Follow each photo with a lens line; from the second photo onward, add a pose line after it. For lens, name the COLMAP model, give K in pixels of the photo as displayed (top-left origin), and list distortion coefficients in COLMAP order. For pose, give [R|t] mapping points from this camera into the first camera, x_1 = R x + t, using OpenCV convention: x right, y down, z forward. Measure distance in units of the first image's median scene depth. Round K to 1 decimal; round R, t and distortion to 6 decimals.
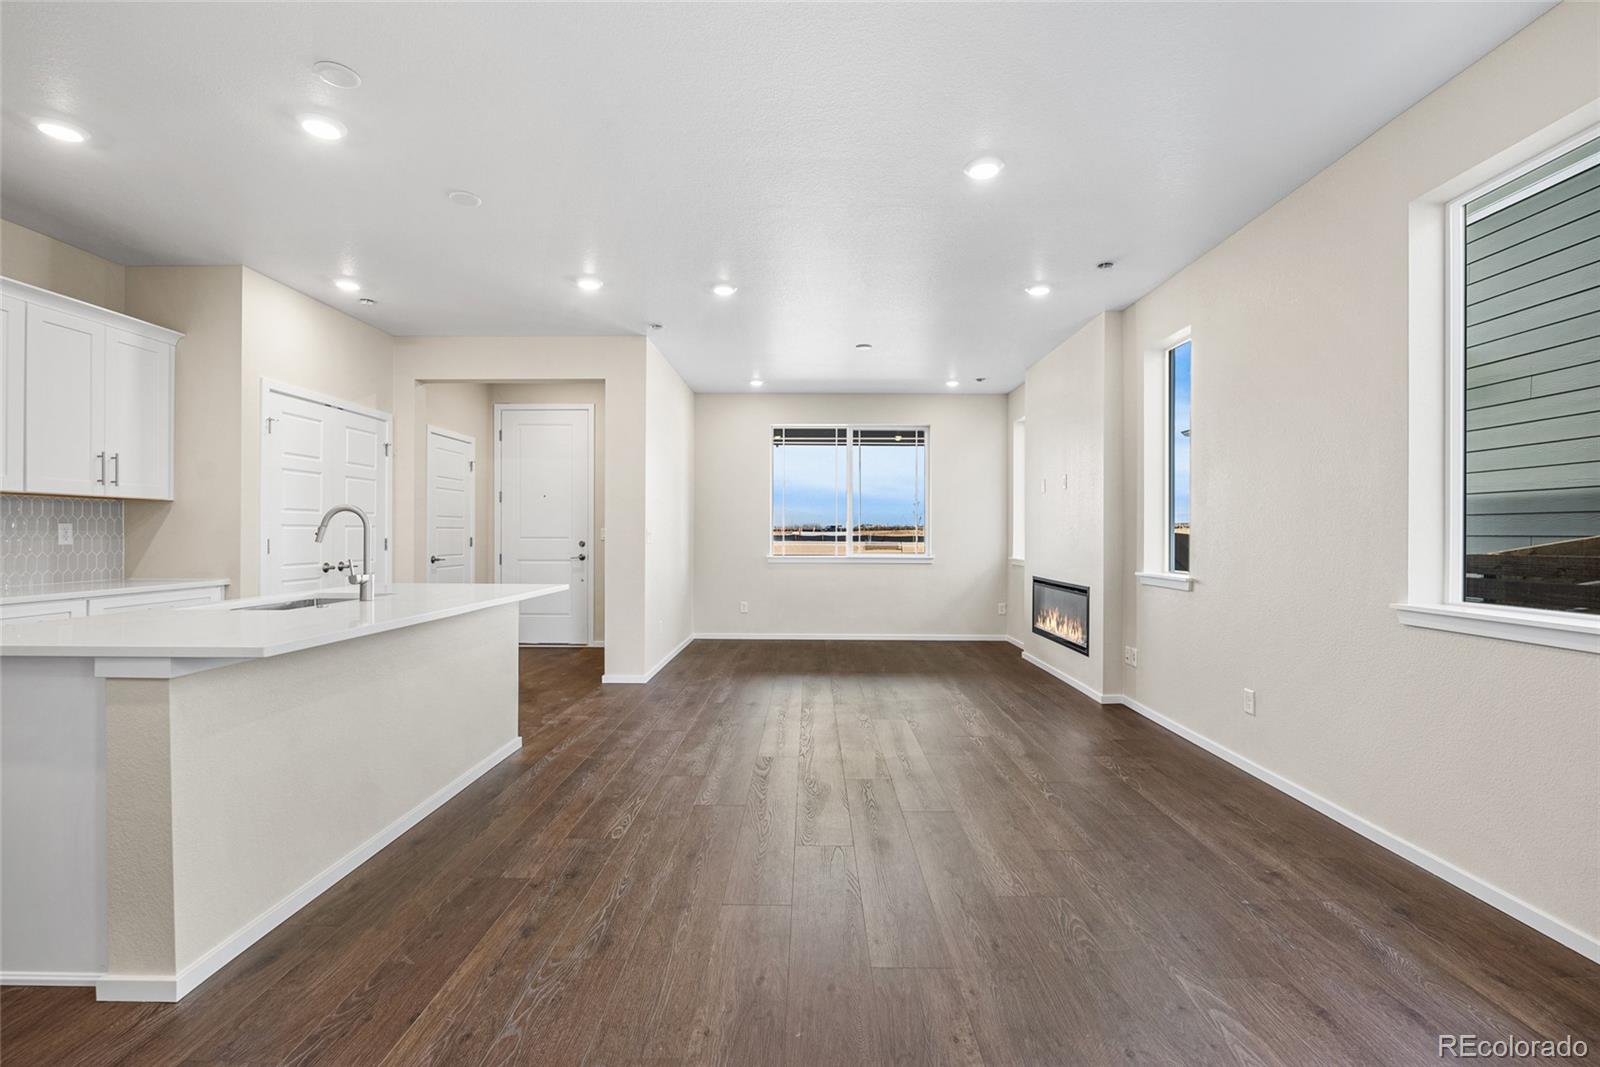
lens RADIAL K [[710.8, 0, 809.5], [0, 710.8, 533.6], [0, 0, 1]] dist [-0.004043, -0.000363]
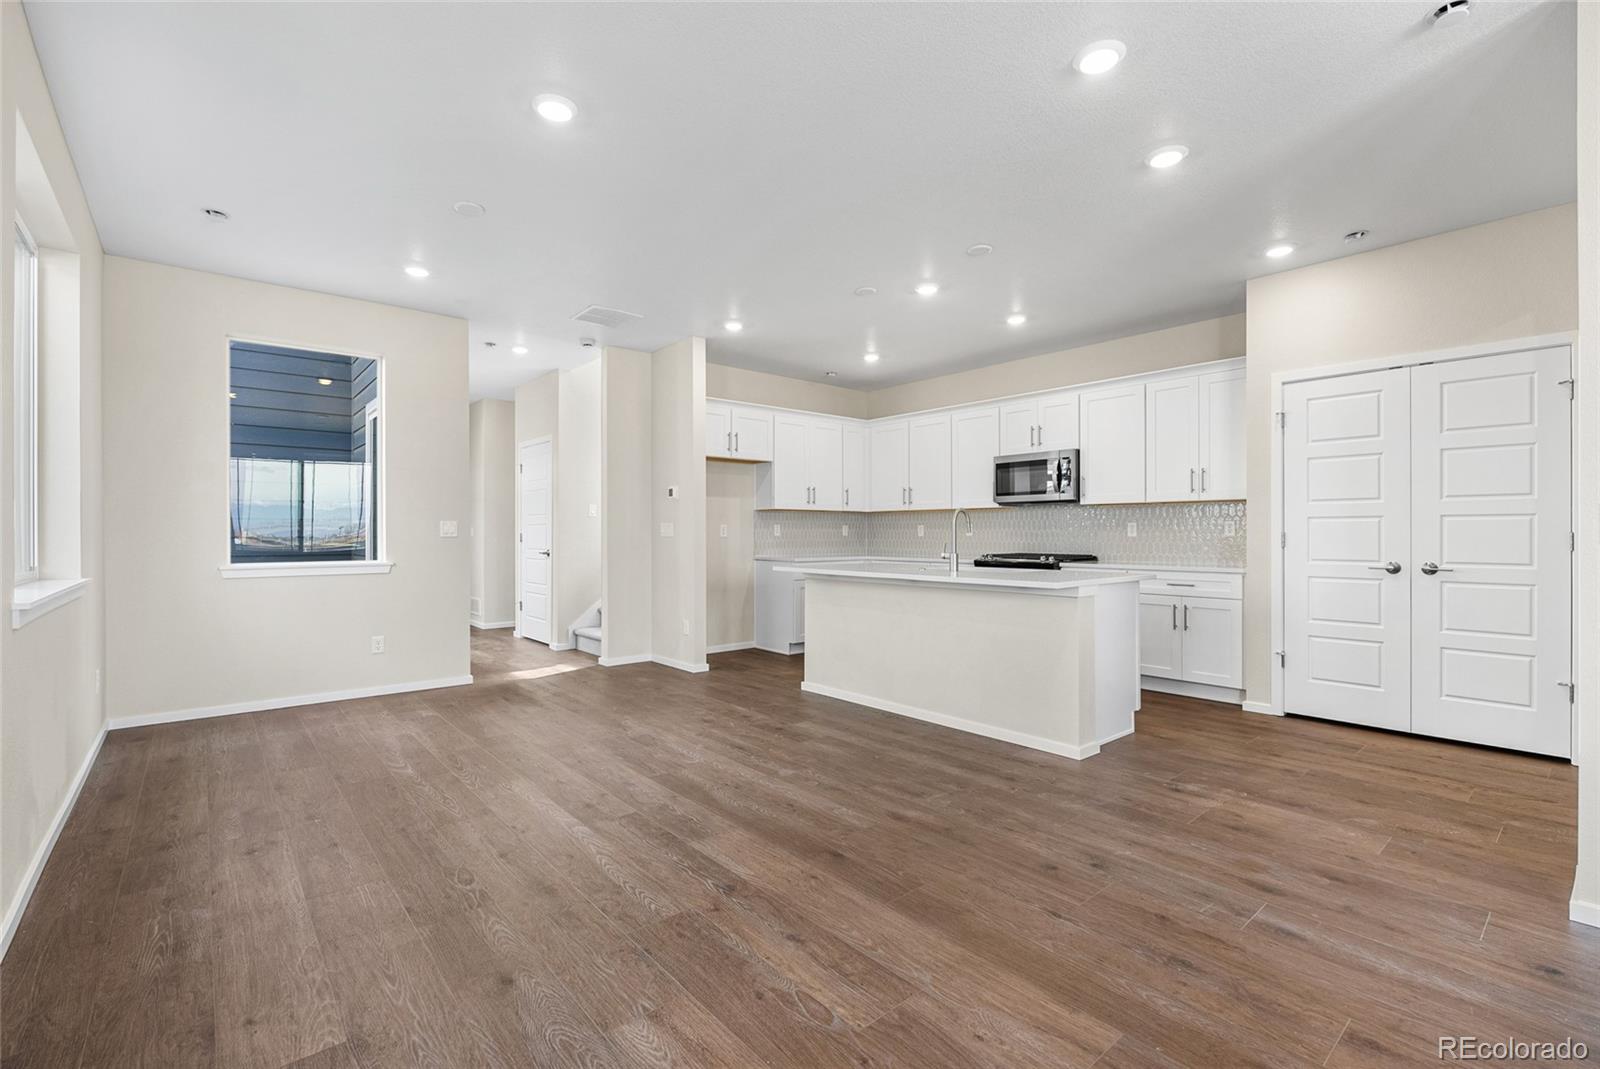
lens RADIAL K [[710.8, 0, 796.2], [0, 710.8, 535.8], [0, 0, 1]] dist [-0.004043, -0.000363]
pose [[-0.763741, 0.000058, -0.645523, 0.464443], [-0.001215, 0.999998, 0.001527, 0.013523], [0.645521, 0.001951, -0.763740, 1.486096]]
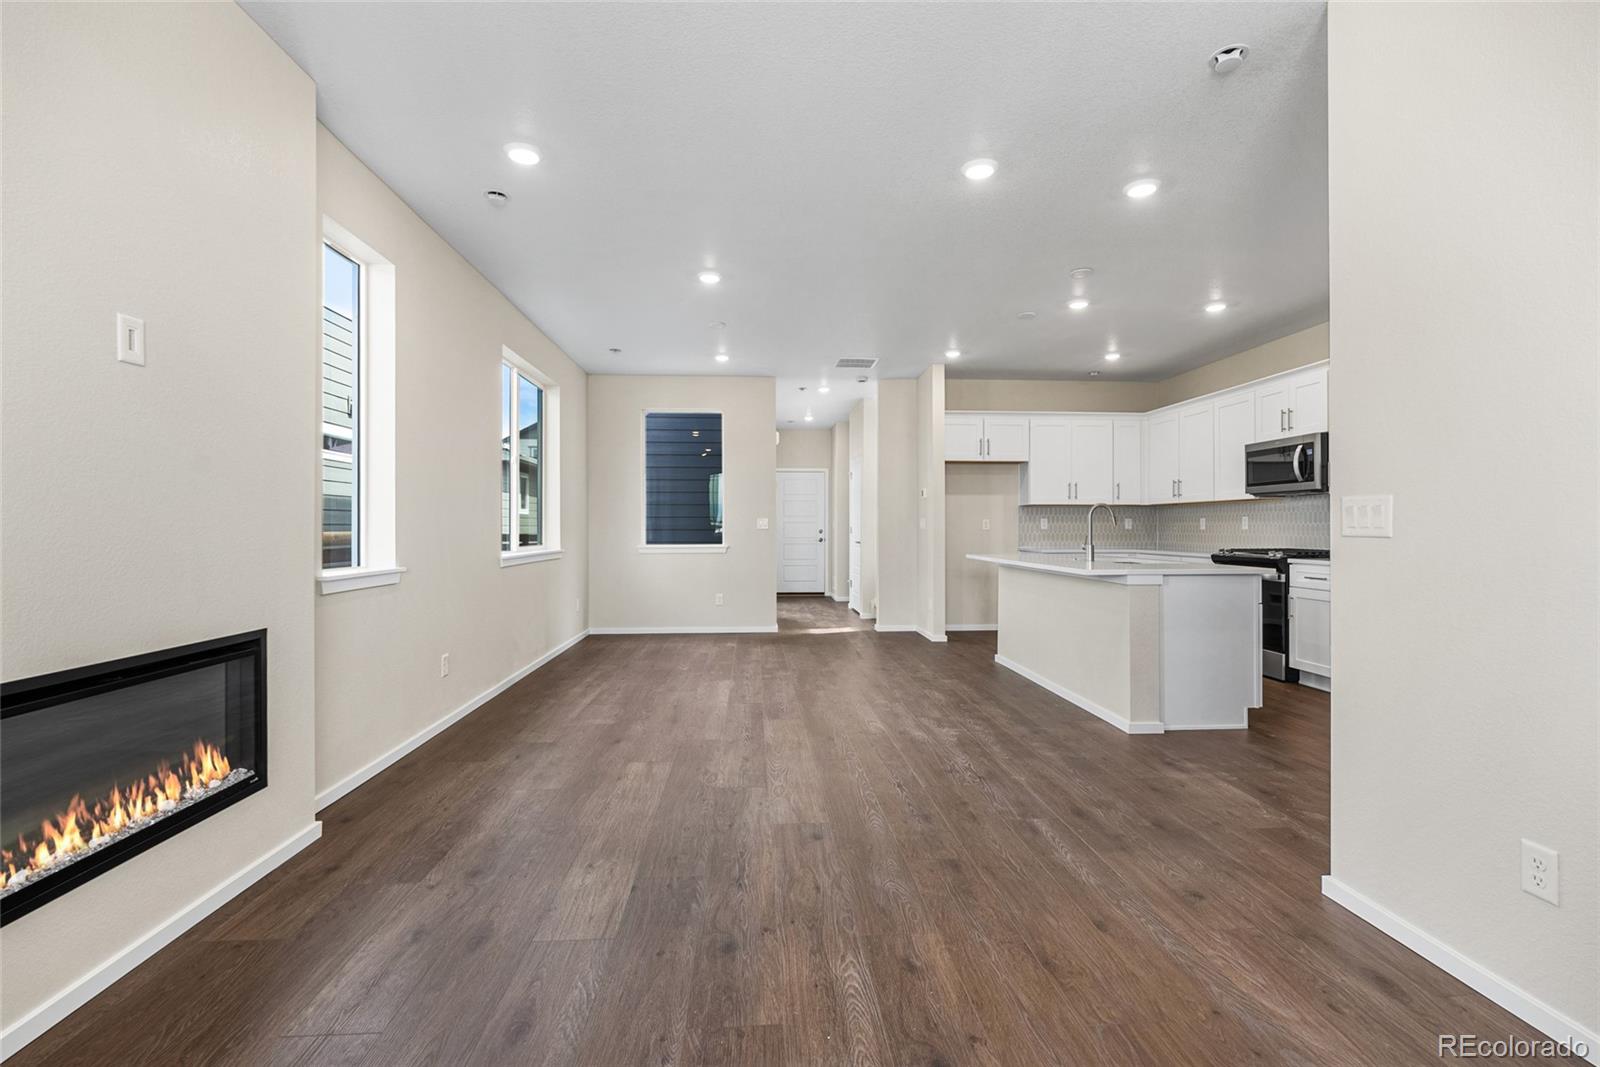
lens RADIAL K [[710.8, 0, 794.7], [0, 710.8, 528.5], [0, 0, 1]] dist [-0.004043, -0.000363]
pose [[-0.998098, -0.001547, -0.061622, 0.125093], [-0.001633, 0.999998, 0.001349, 0.013322], [0.061620, 0.001448, -0.998099, 1.997556]]
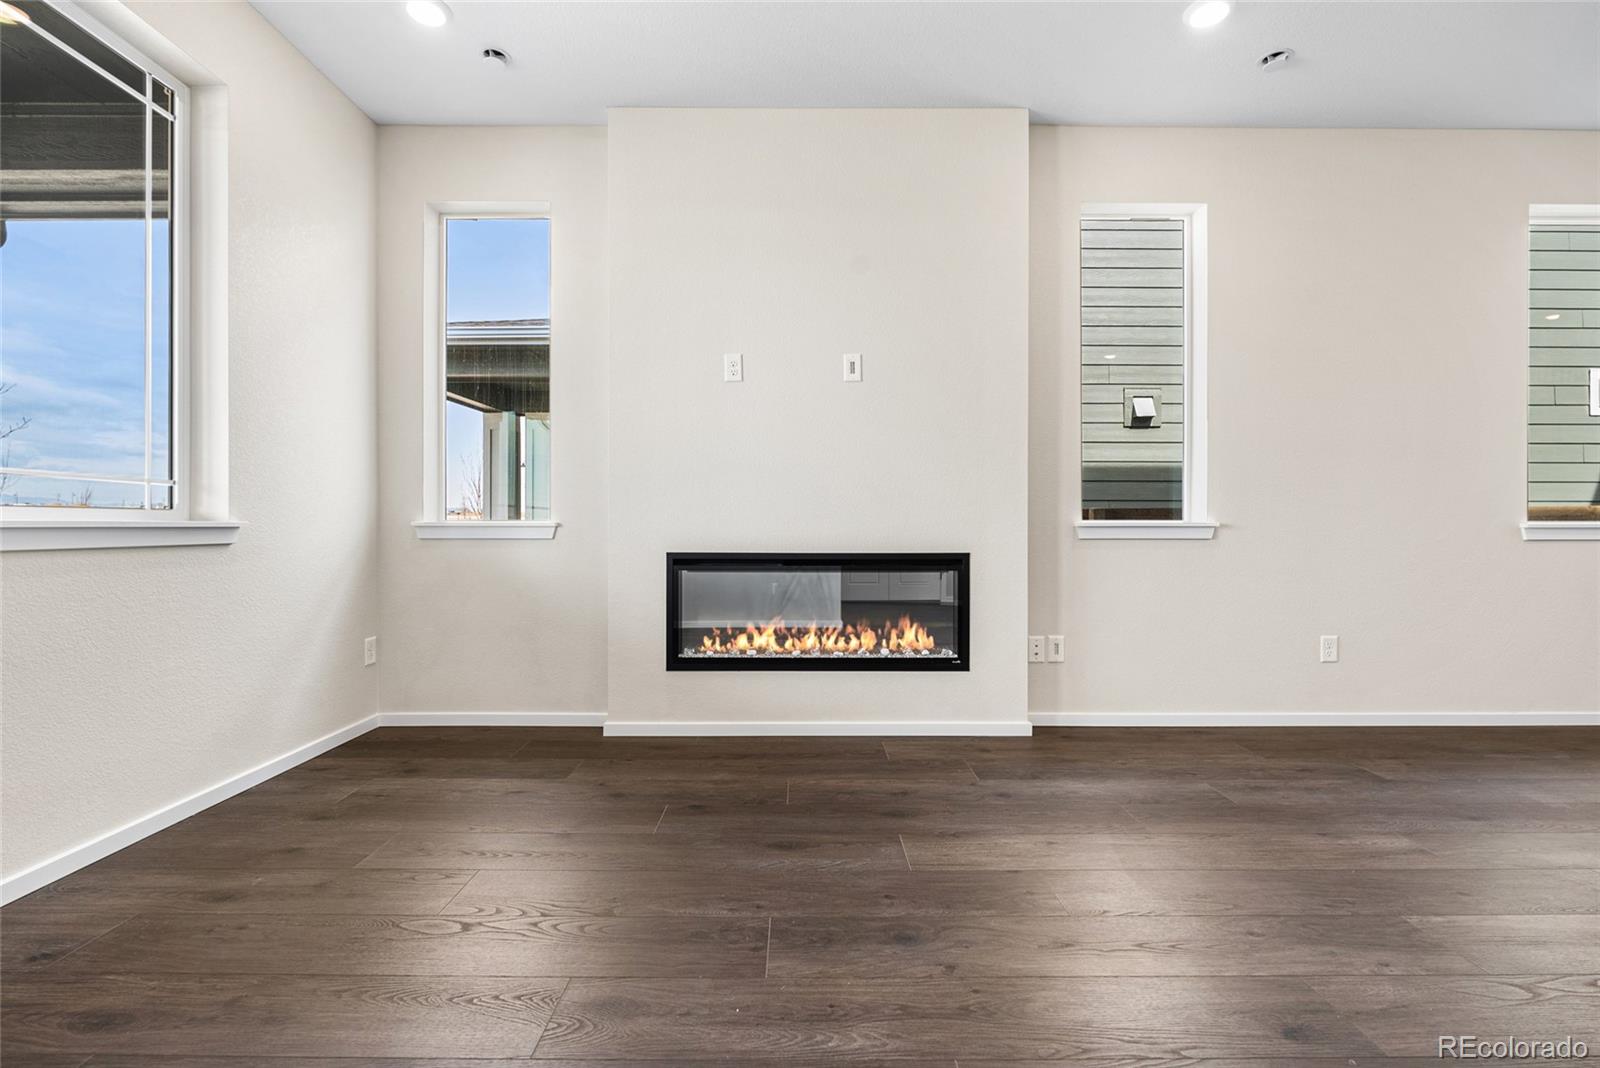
lens RADIAL K [[710.8, 0, 798.1], [0, 710.8, 528.7], [0, 0, 1]] dist [-0.004043, -0.000363]
pose [[0.004901, -0.008684, 0.999950, -0.272378], [0.004833, 0.999951, 0.008660, 0.064577], [-0.999976, 0.004790, 0.004942, 1.557234]]
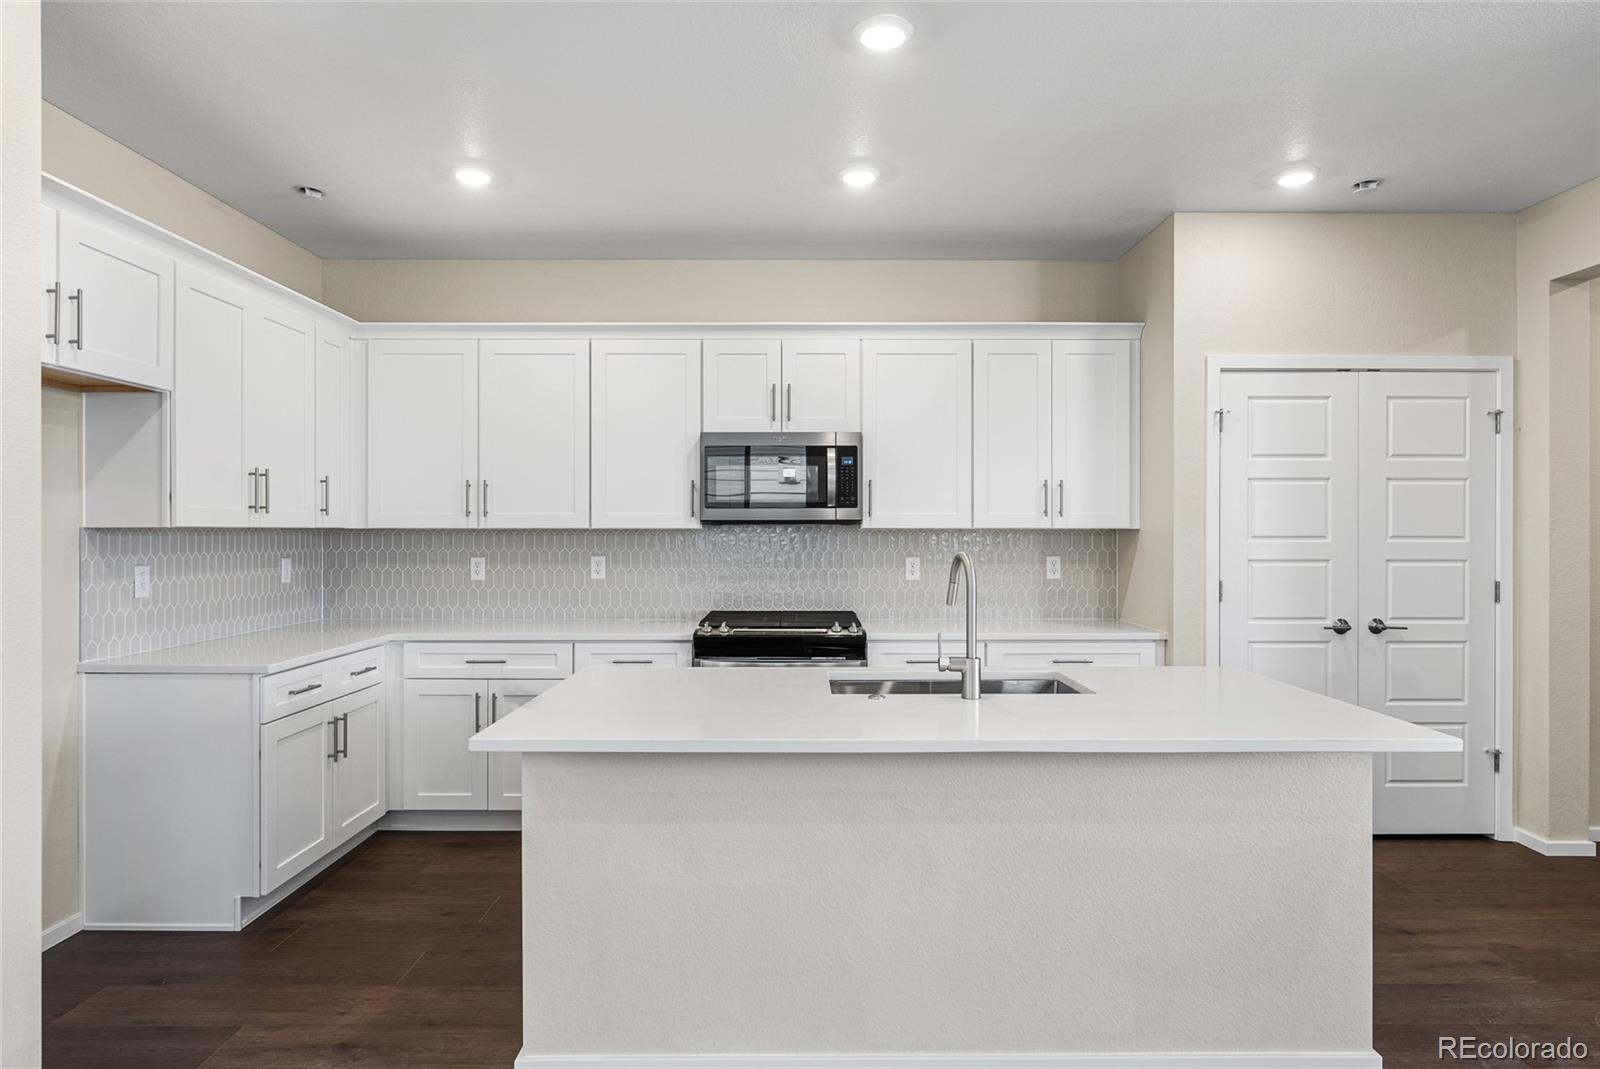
lens RADIAL K [[926.6, 0, 800.5], [0, 926.6, 530.7], [0, 0, 1]] dist [-0.002747, 0.001459]
pose [[0.005605, -0.003658, -0.999978, 0.182244], [0.000285, 0.999993, -0.003657, -0.043991], [0.999984, -0.000264, 0.005606, 0.645326]]
